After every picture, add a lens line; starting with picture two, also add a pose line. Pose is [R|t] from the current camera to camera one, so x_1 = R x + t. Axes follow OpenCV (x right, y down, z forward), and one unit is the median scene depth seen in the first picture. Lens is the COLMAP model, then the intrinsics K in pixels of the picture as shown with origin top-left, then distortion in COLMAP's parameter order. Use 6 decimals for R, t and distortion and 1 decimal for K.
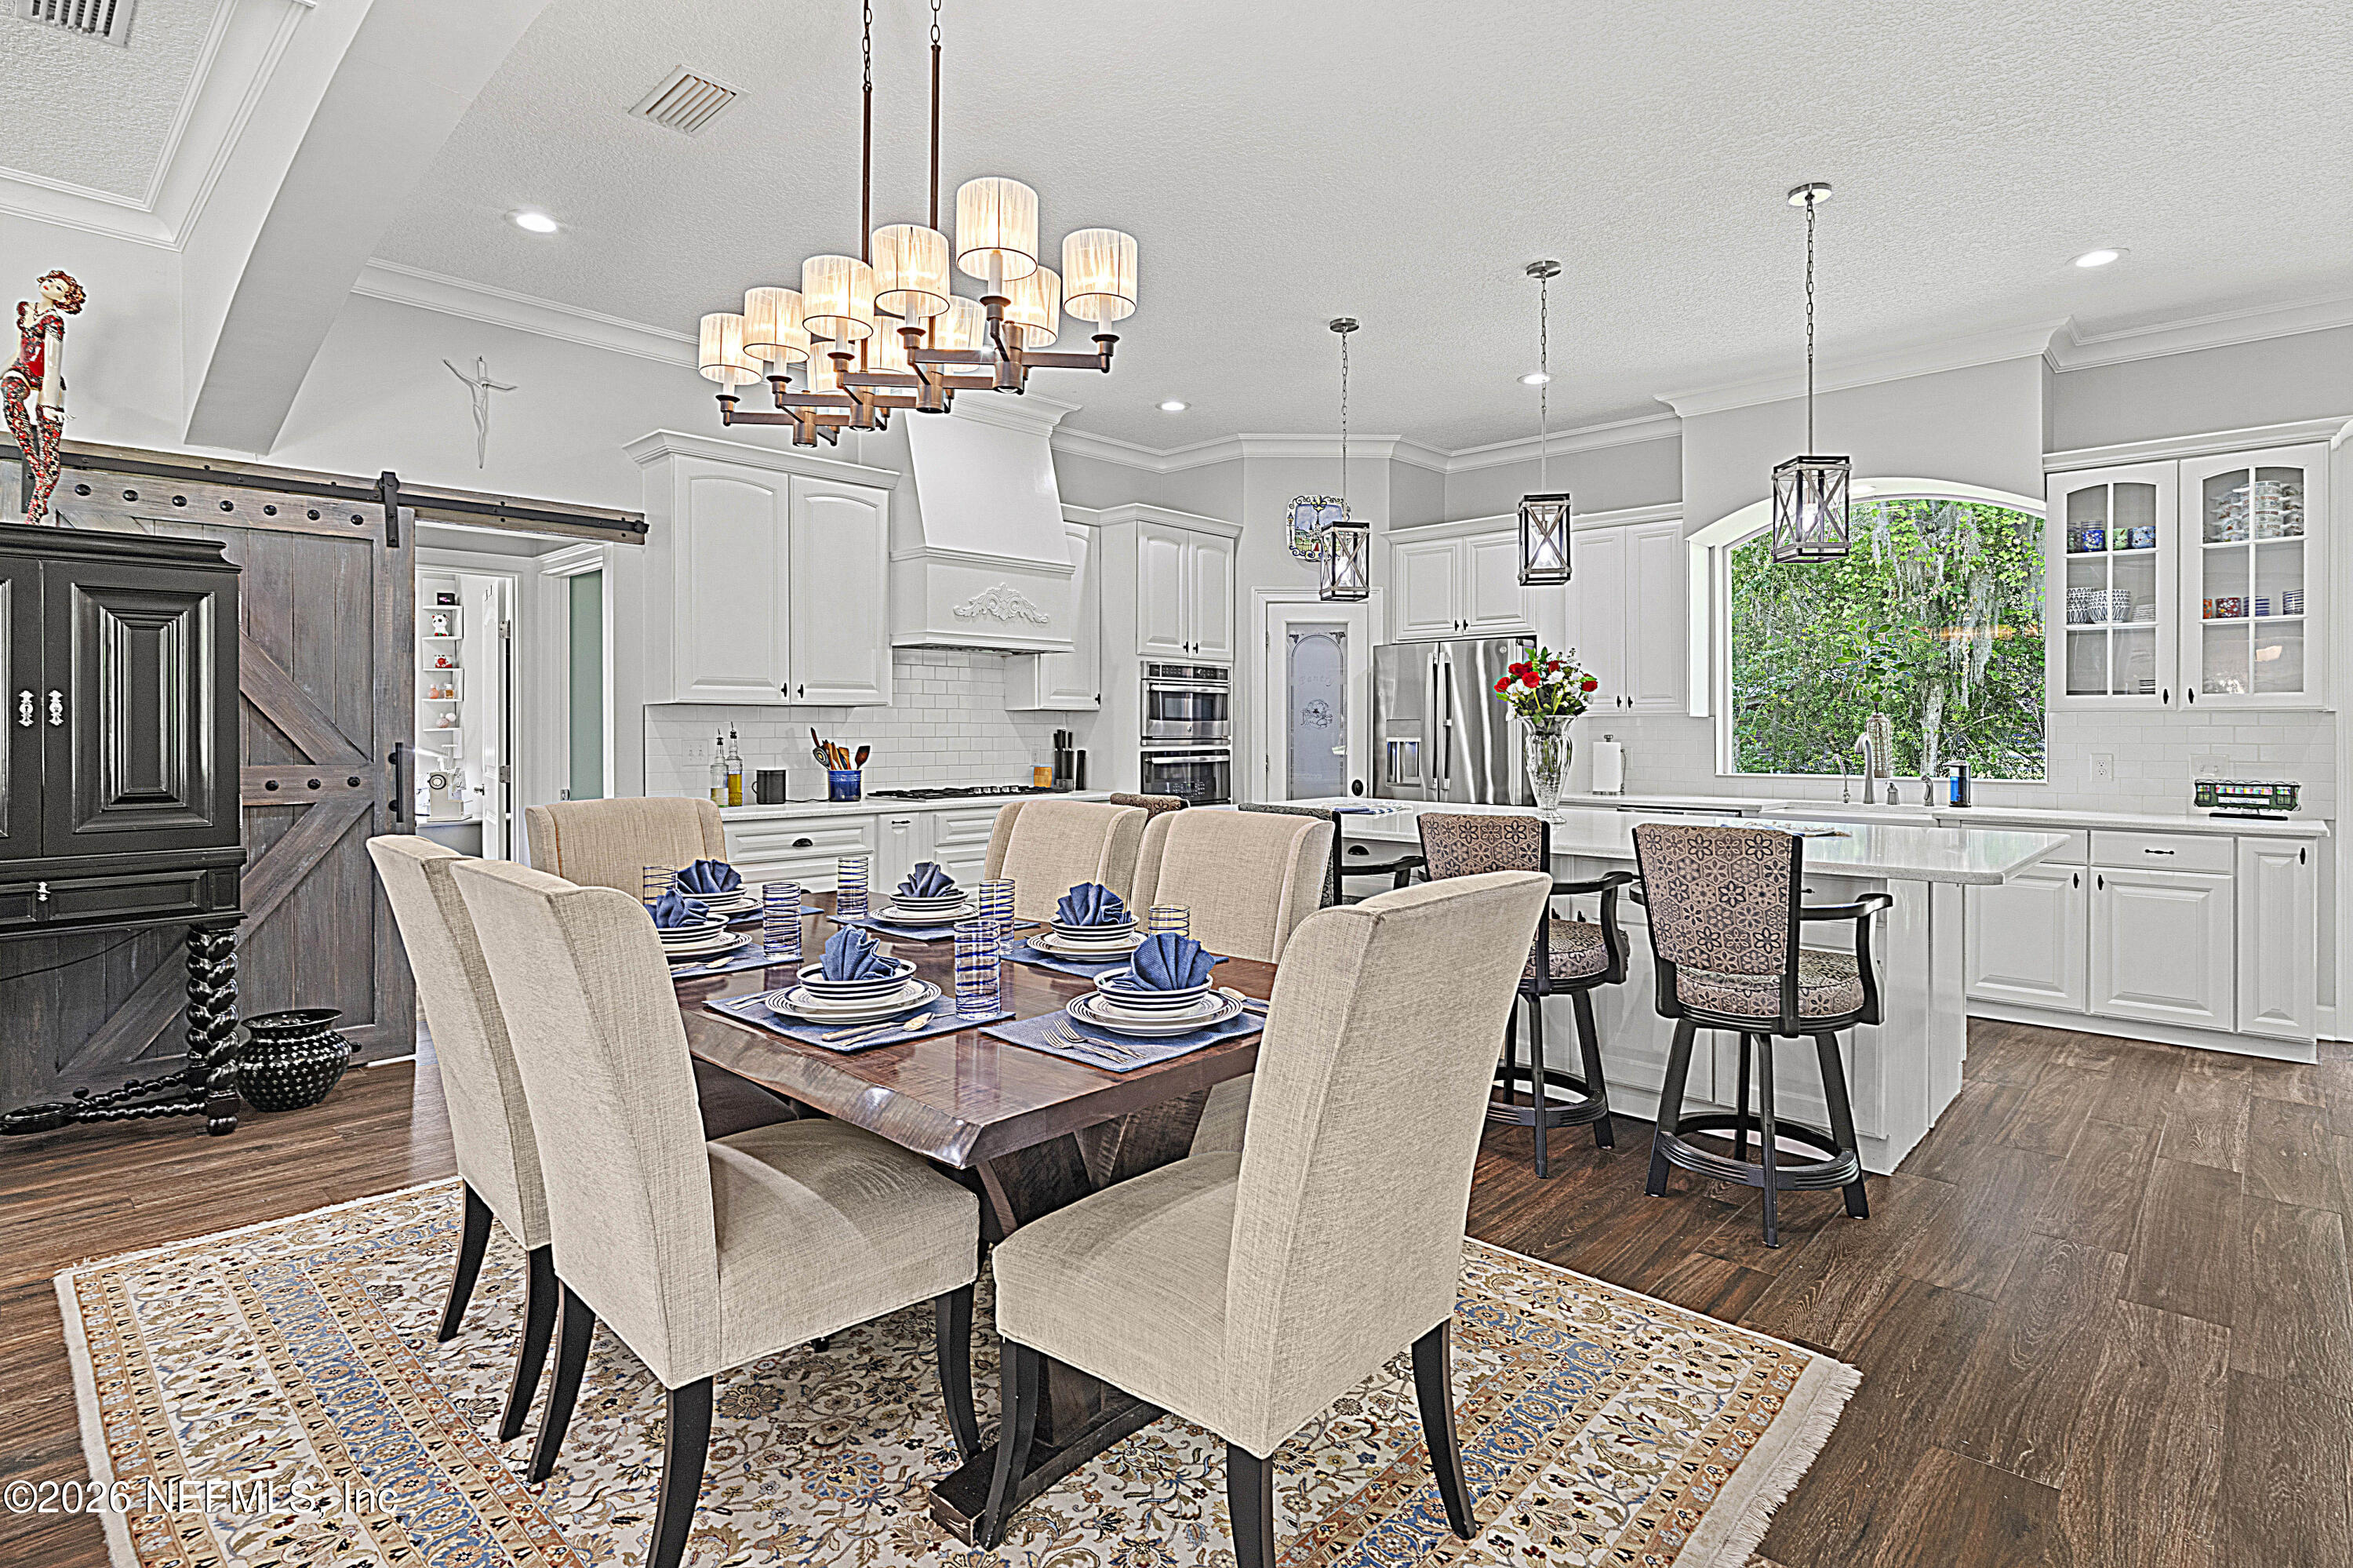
lens RADIAL K [[1154.0, 0, 1168.5], [0, 1154.0, 735.4], [0, 0, 1]] dist [-0.009534, 0.002480]
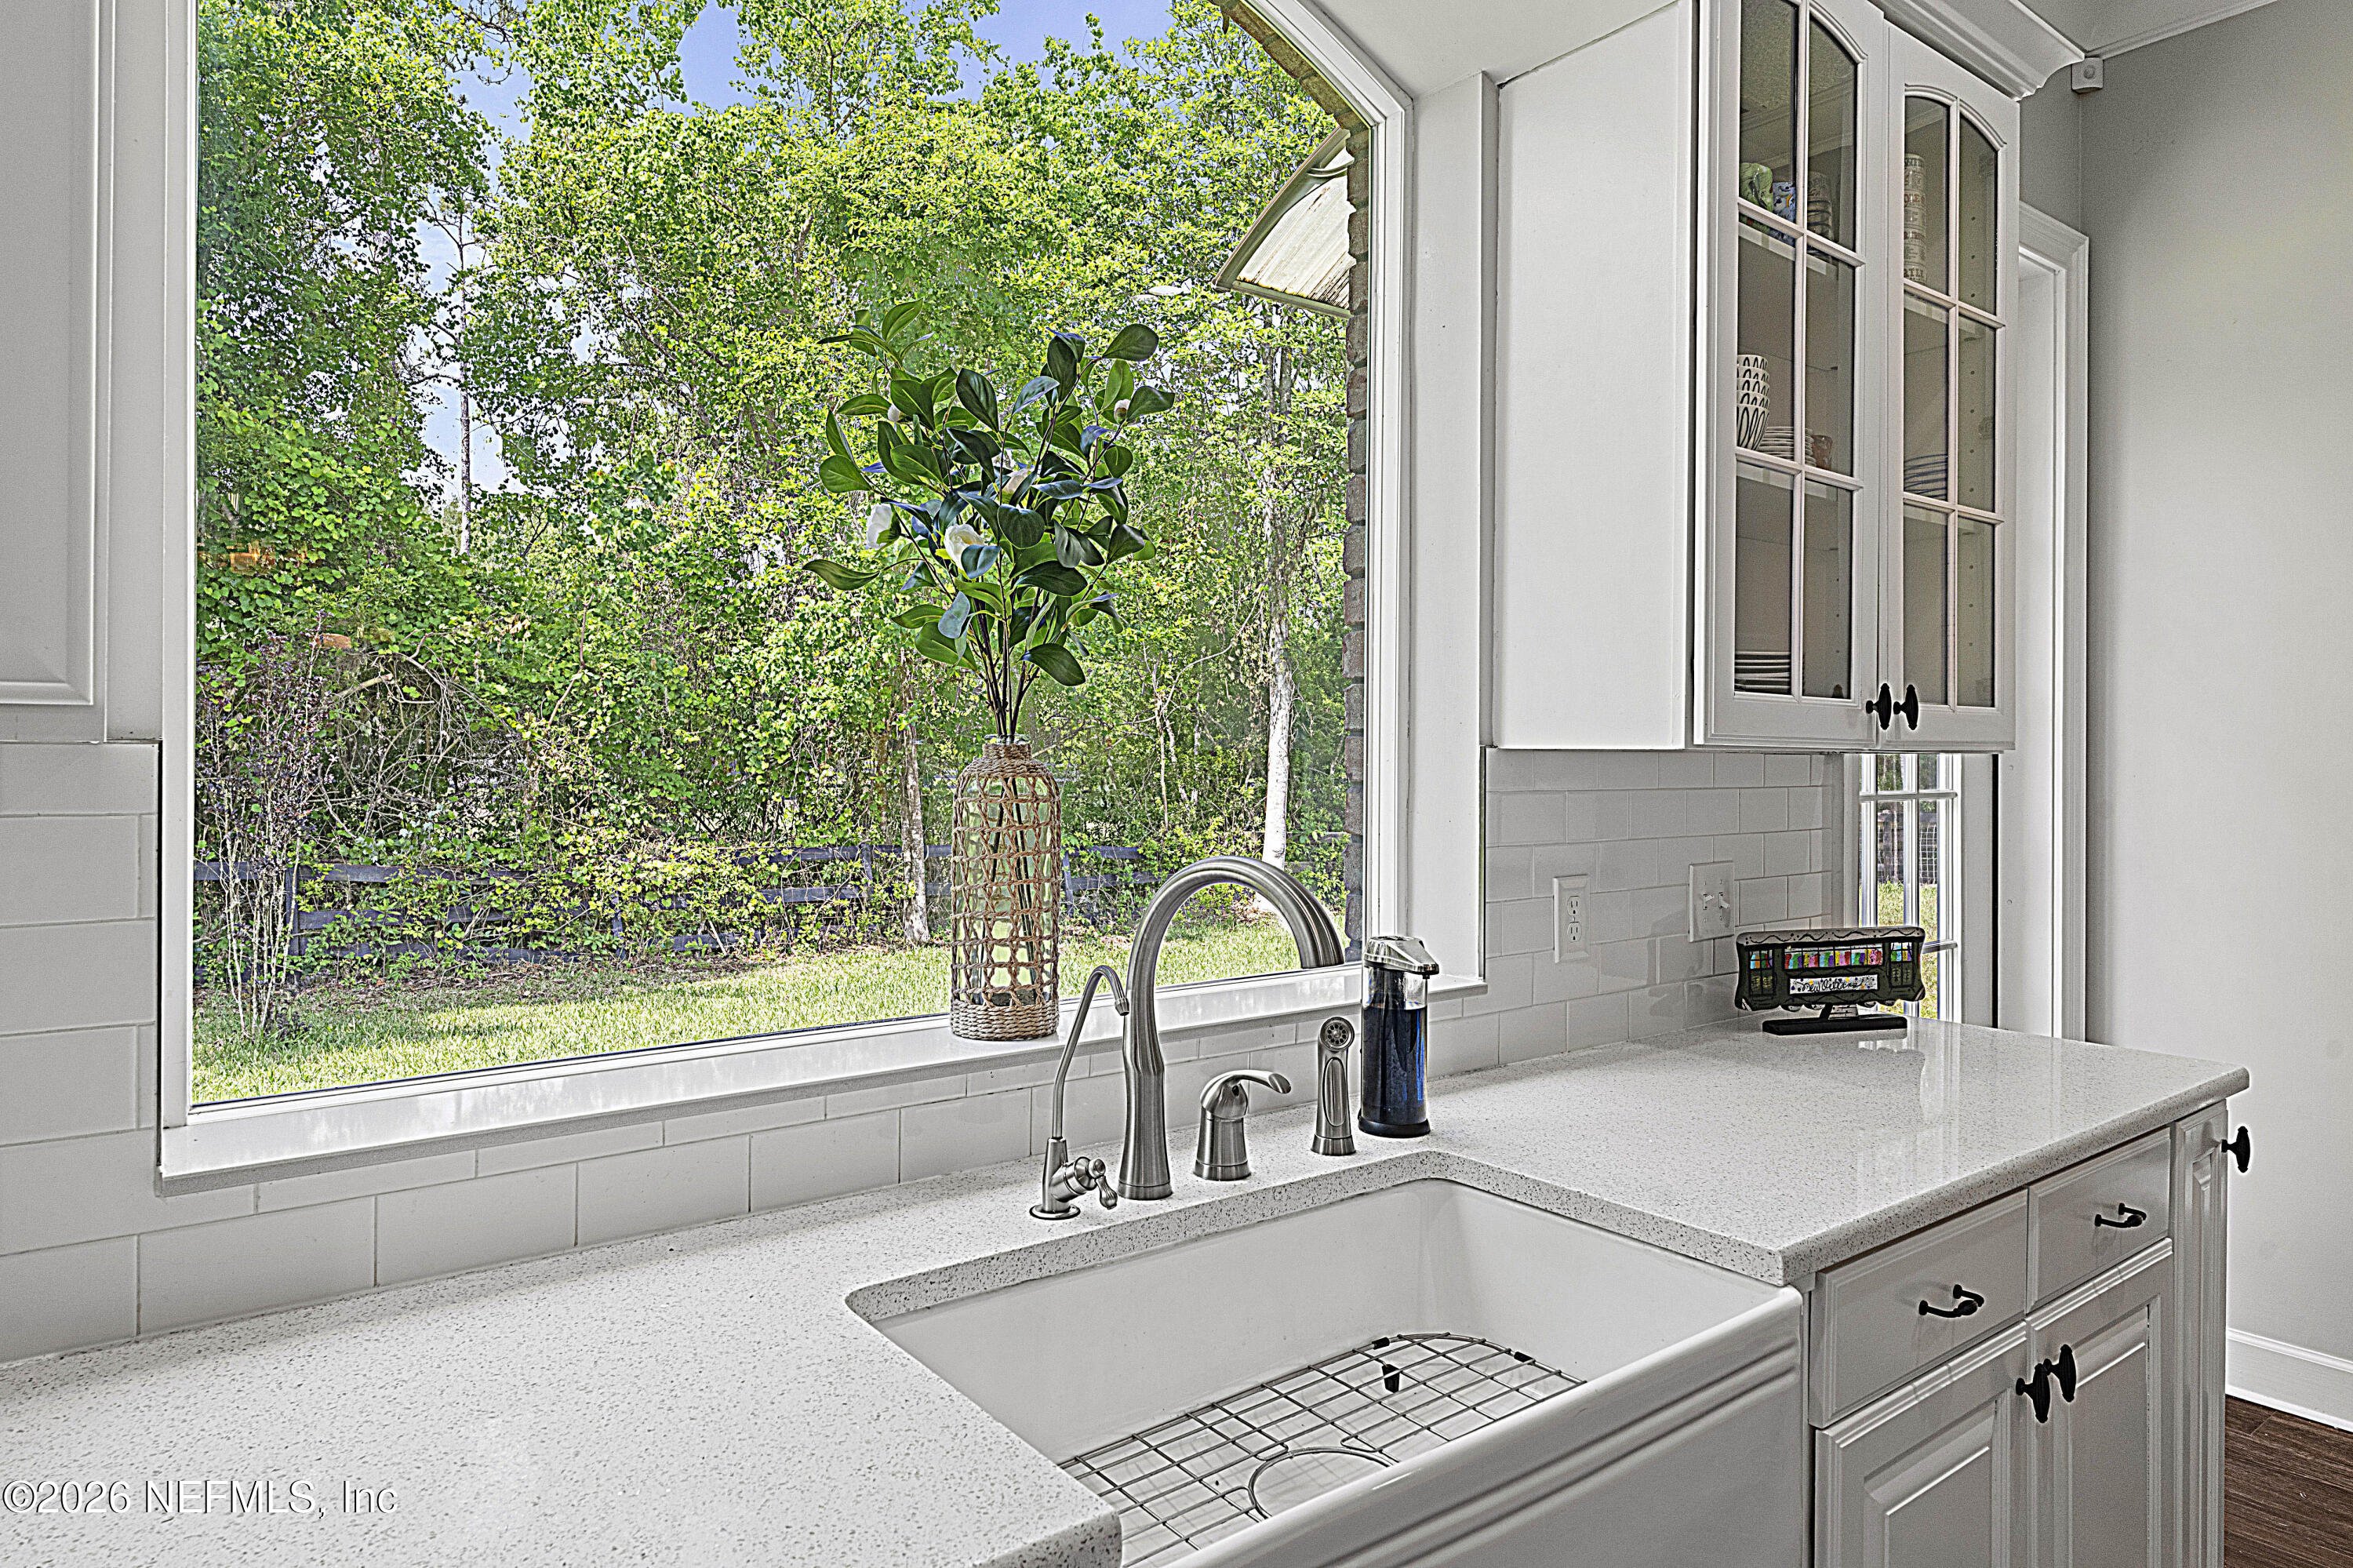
lens RADIAL K [[1404.9, 0, 1174.6], [0, 1404.9, 763.3], [0, 0, 1]] dist [-0.005529, -0.001898]
pose [[0.151455, -0.005547, 0.988449, 0.419058], [-0.003950, 0.999973, 0.006217, -0.018567], [-0.988456, -0.004846, 0.151429, 1.097350]]
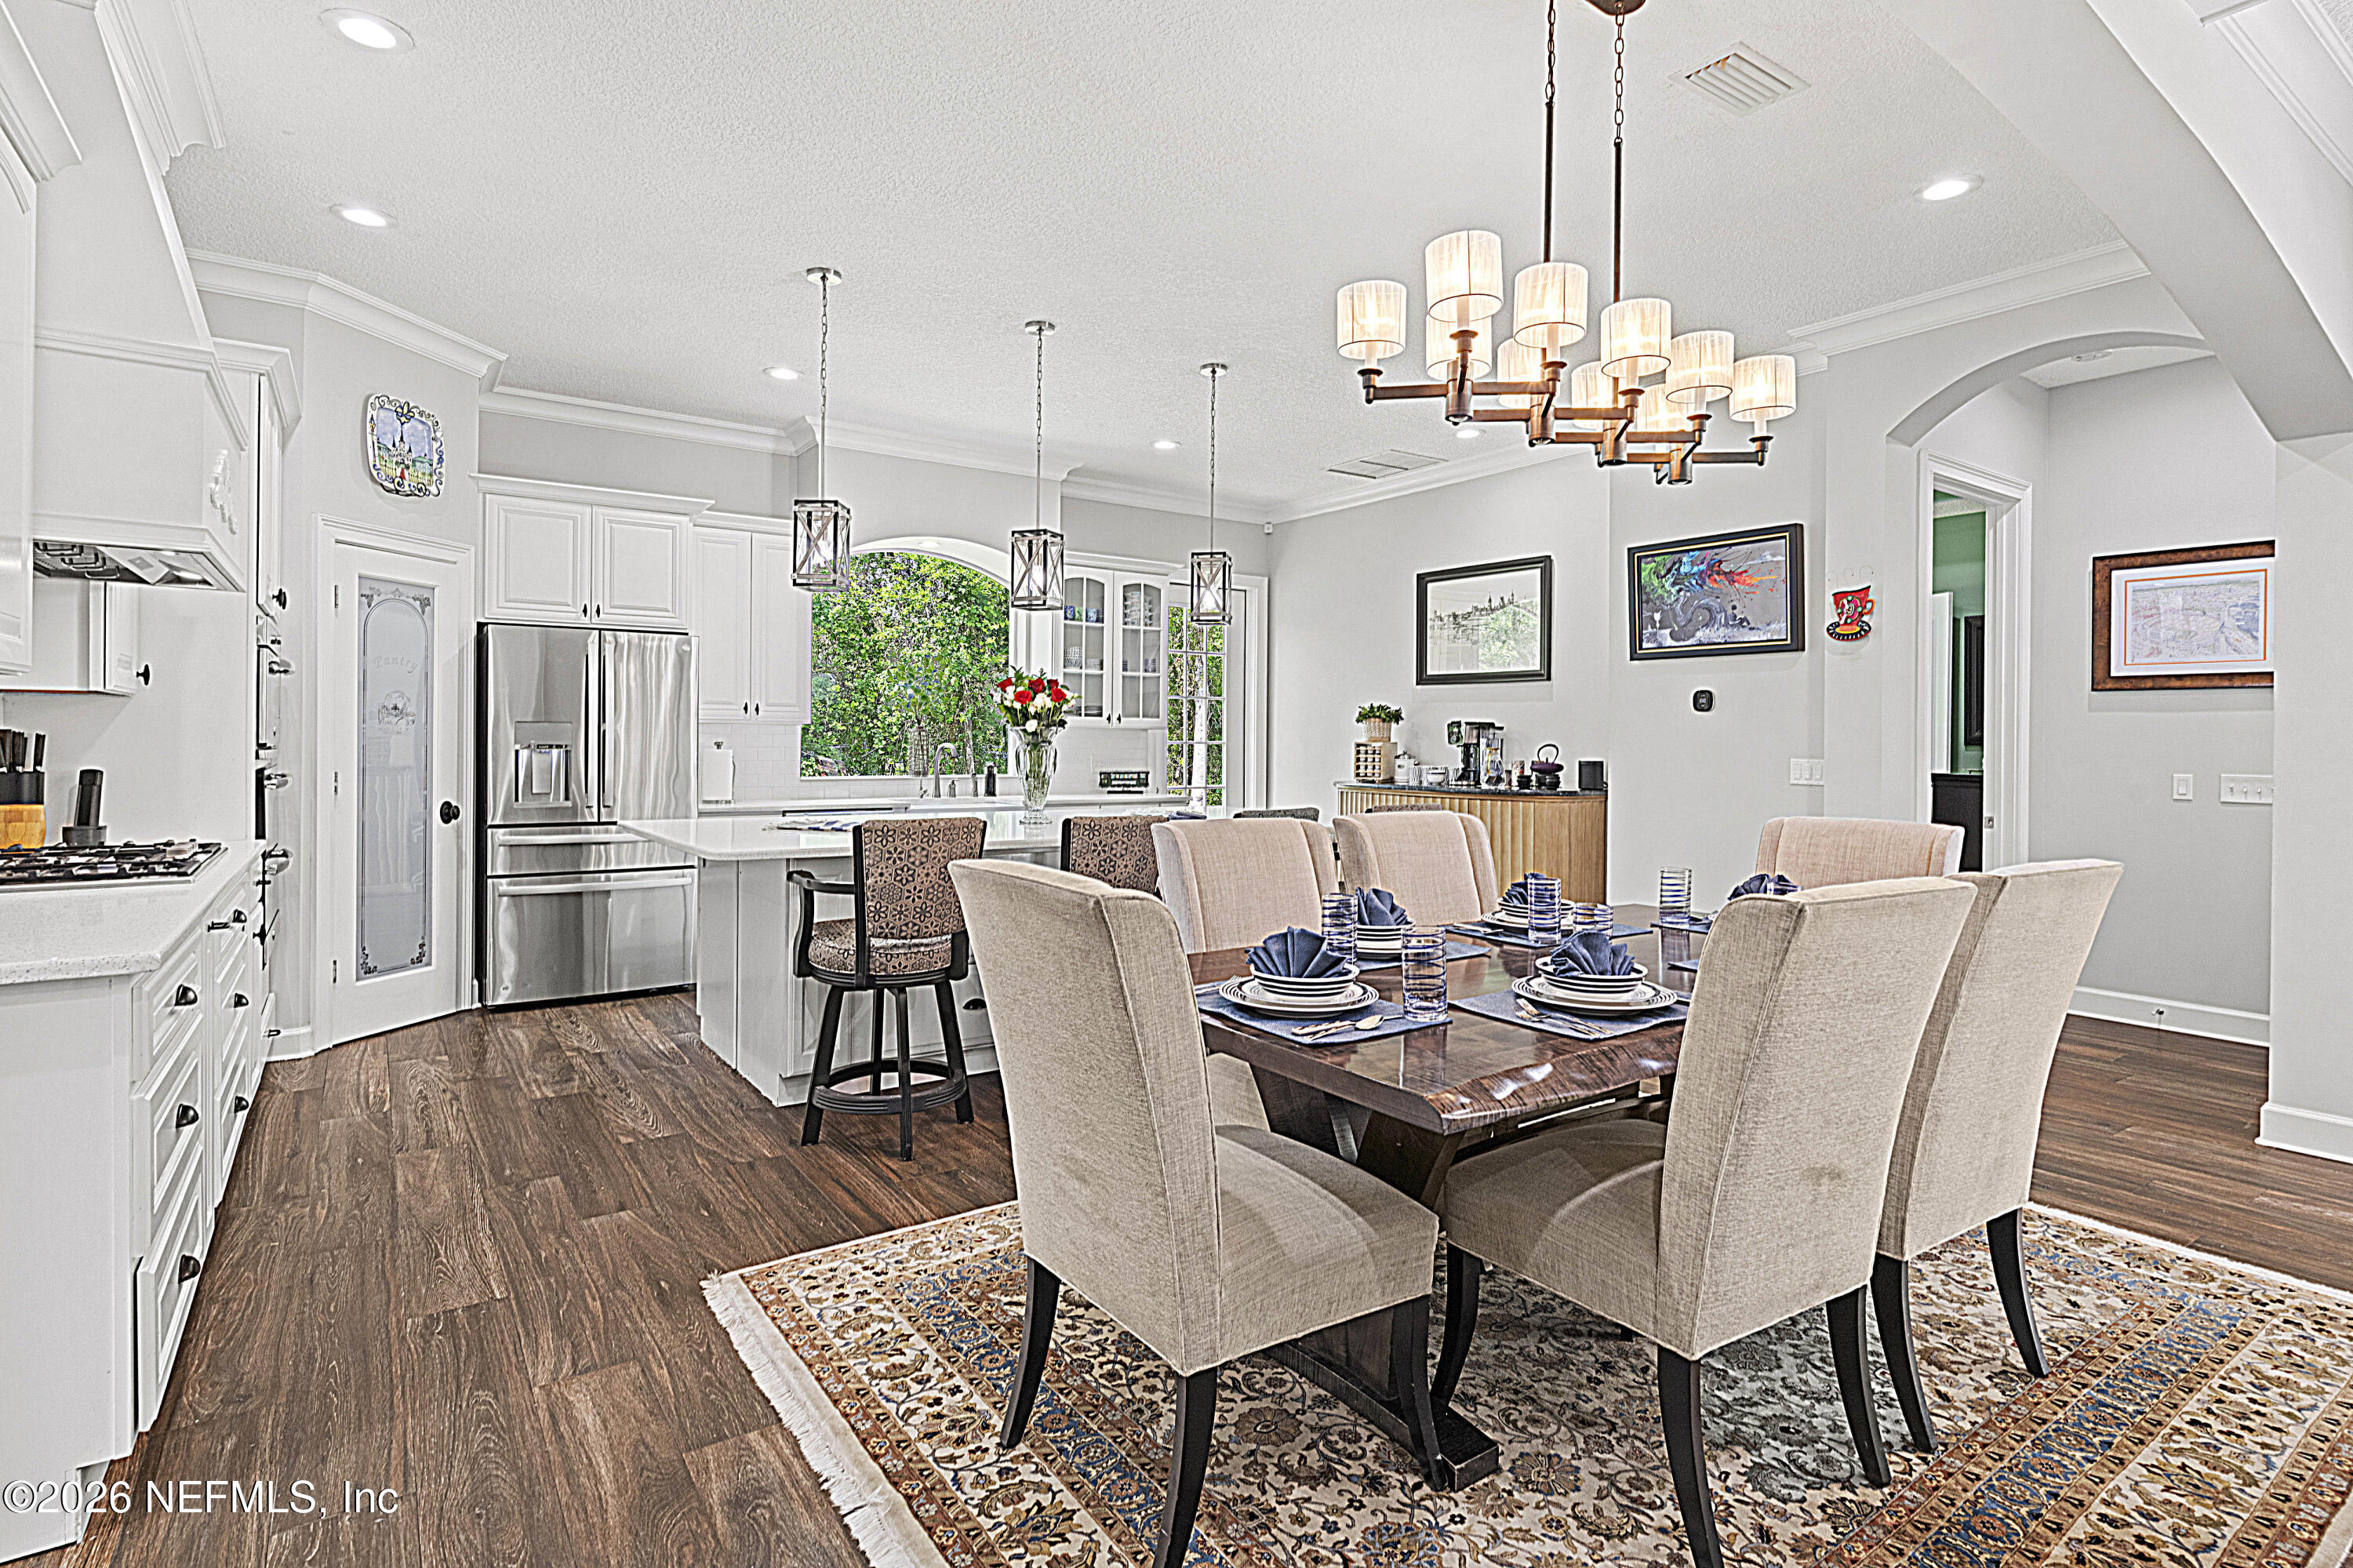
lens RADIAL K [[1154.0, 0, 1173.5], [0, 1154.0, 766.9], [0, 0, 1]] dist [-0.009534, 0.002480]
pose [[0.208286, -0.021217, 0.977838, -0.657880], [-0.004513, 0.999733, 0.022653, -0.003533], [-0.978058, -0.009132, 0.208135, 0.554742]]
